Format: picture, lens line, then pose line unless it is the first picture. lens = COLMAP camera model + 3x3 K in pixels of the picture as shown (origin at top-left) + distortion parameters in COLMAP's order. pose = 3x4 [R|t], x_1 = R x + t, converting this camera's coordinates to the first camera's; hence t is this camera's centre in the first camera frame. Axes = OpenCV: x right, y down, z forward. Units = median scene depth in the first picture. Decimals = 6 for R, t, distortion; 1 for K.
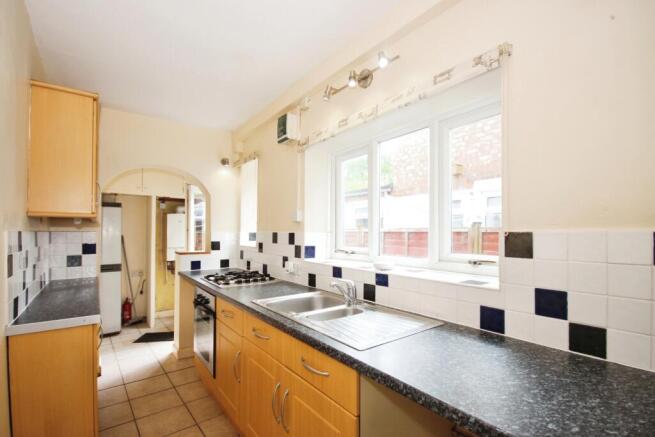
lens RADIAL K [[304.8, 0, 327.5], [0, 304.8, 218.5], [0, 0, 1]] dist [-0.001216, -0.000074]
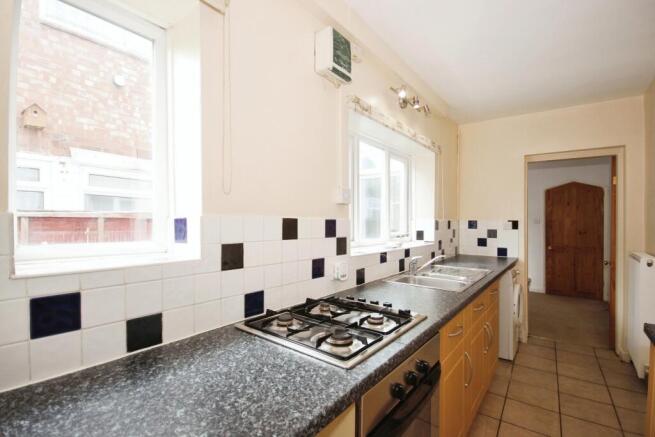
lens RADIAL K [[304.8, 0, 327.5], [0, 304.8, 218.5], [0, 0, 1]] dist [-0.001216, -0.000074]
pose [[-0.254145, 0.003631, 0.967159, -0.484161], [-0.049002, 0.998660, -0.016626, 0.036651], [-0.965924, -0.051619, -0.253627, 0.763408]]
